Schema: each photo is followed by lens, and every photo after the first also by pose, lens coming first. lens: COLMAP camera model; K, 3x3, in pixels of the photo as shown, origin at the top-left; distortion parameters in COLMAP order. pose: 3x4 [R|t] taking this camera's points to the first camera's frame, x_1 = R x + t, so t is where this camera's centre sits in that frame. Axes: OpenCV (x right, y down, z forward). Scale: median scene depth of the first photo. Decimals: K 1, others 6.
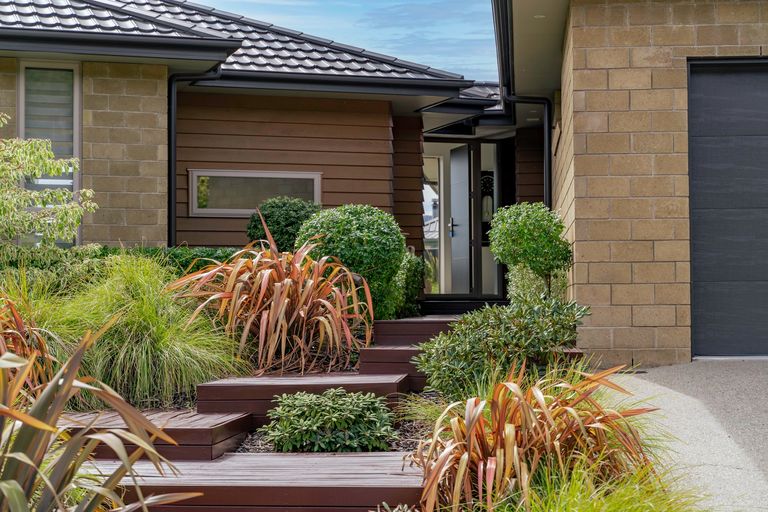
lens RADIAL K [[1470.8, 0, 383.5], [0, 1470.8, 257.0], [0, 0, 1]] dist [-0.031920, 0.000000]
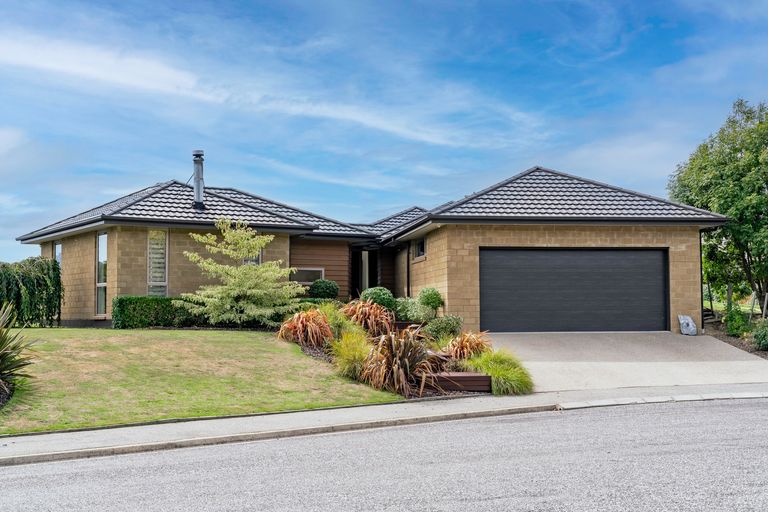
lens RADIAL K [[1056.4, 0, 384.0], [0, 1056.4, 255.8], [0, 0, 1]] dist [0.014356, 0.000000]
pose [[0.972898, 0.011441, 0.230951, -0.585978], [-0.005711, 0.999659, -0.025462, -0.048492], [-0.231164, 0.023453, 0.972632, -1.372335]]
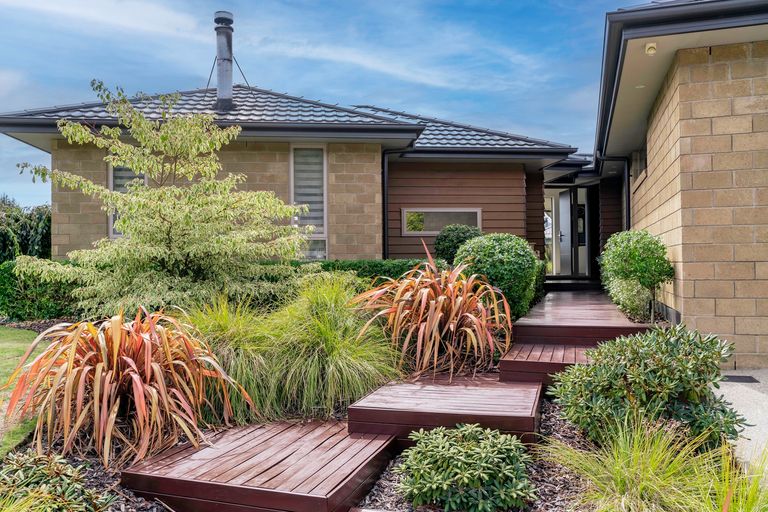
lens RADIAL K [[621.7, 0, 382.3], [0, 621.7, 259.9], [0, 0, 1]] dist [-0.006883, -0.001663]
pose [[0.975946, -0.006702, -0.217910, 0.001057], [0.012801, 0.999564, 0.026589, -0.029372], [0.217637, -0.028739, 0.975607, 0.447333]]
